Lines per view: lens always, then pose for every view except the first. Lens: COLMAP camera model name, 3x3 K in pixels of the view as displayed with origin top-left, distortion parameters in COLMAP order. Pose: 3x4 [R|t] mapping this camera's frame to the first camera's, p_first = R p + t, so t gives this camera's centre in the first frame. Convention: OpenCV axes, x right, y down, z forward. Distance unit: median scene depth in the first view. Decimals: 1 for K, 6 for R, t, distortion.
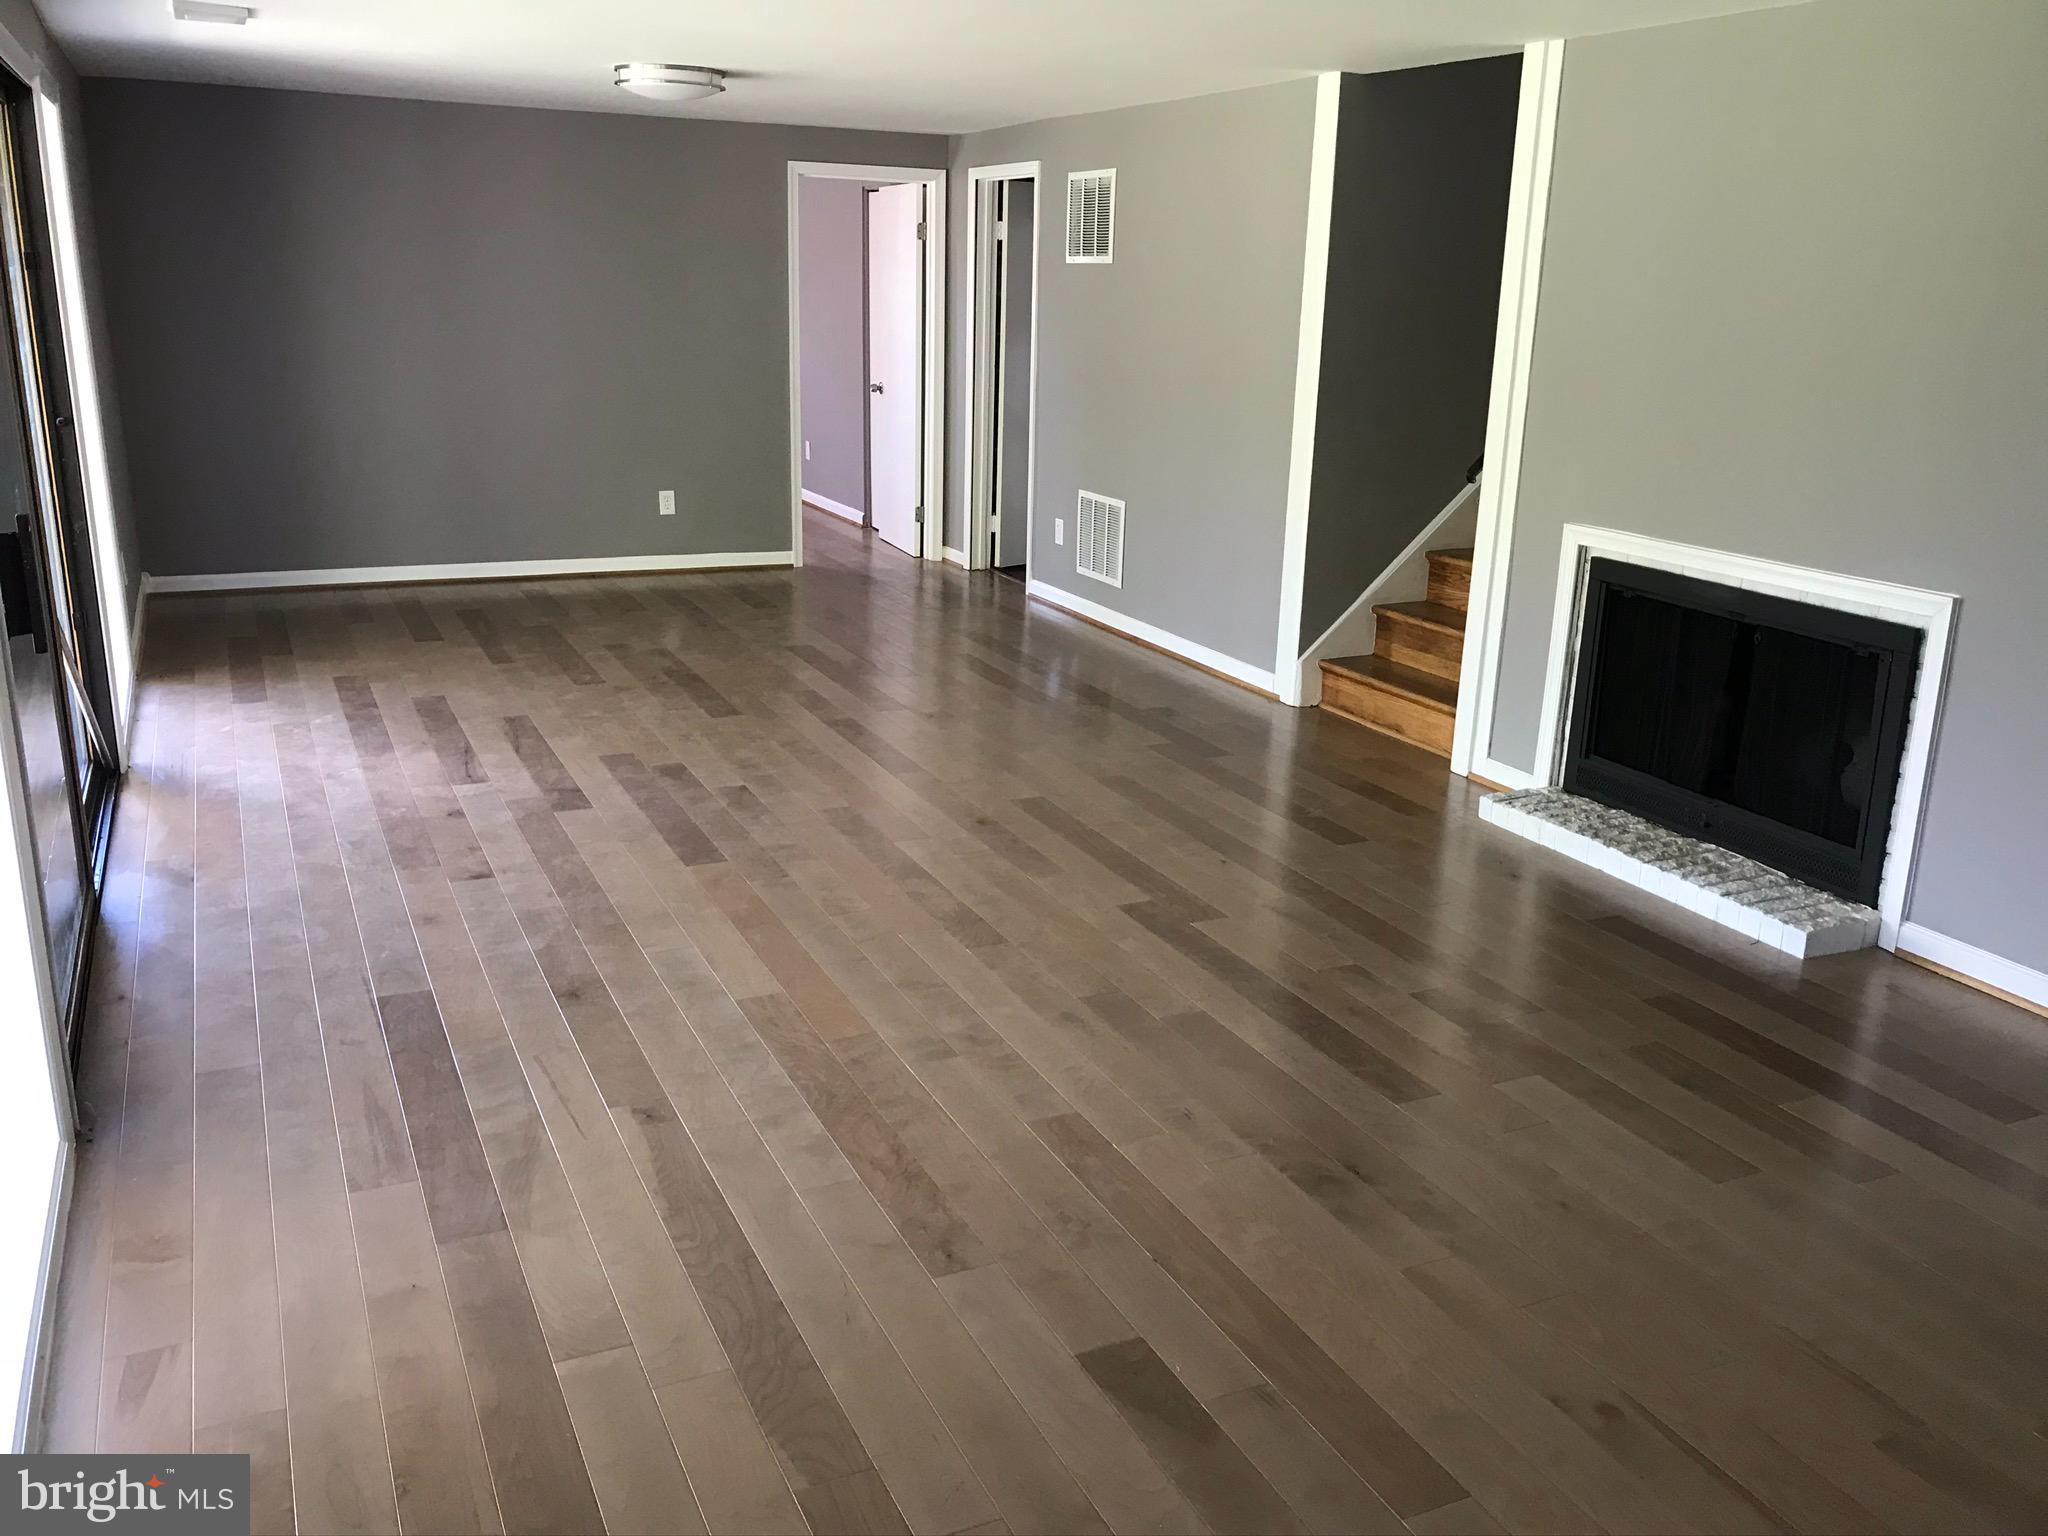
lens RADIAL K [[1685.6, 0, 1028.9], [0, 1685.6, 763.3], [0, 0, 1]] dist [0.009844, 0.019347]
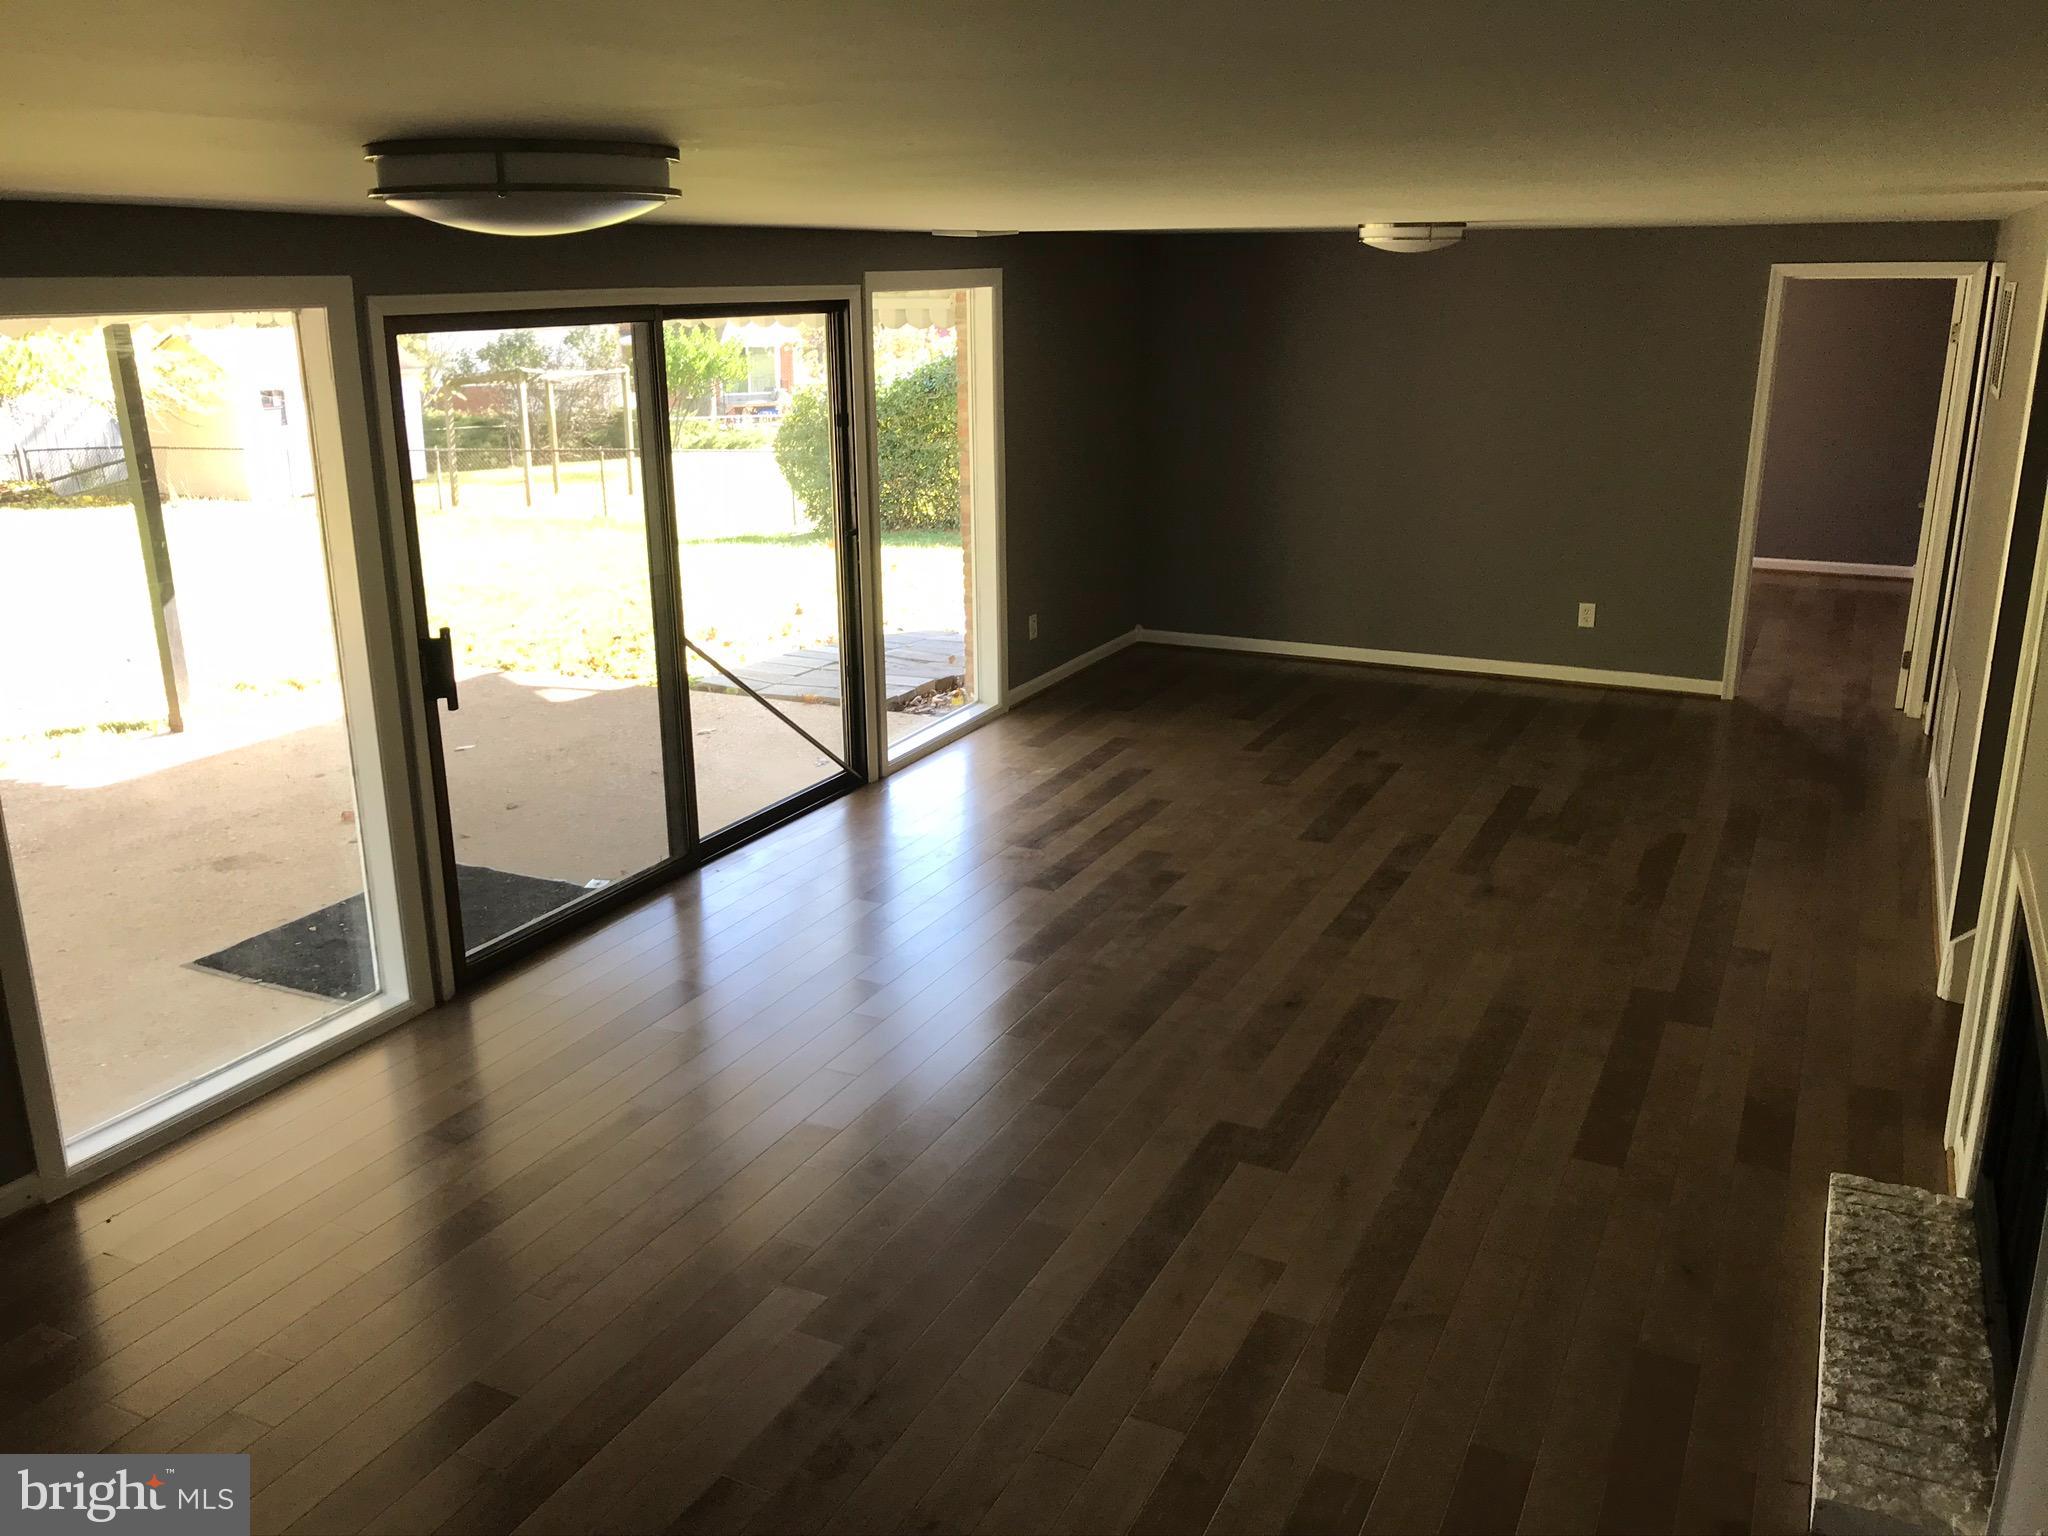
lens RADIAL K [[1685.6, 0, 1021.2], [0, 1685.6, 767.3], [0, 0, 1]] dist [0.009844, 0.019347]
pose [[0.599678, 0.197429, -0.775505, 0.532473], [-0.196326, 0.975769, 0.096599, -0.142752], [0.775785, 0.094323, 0.623907, 0.204050]]
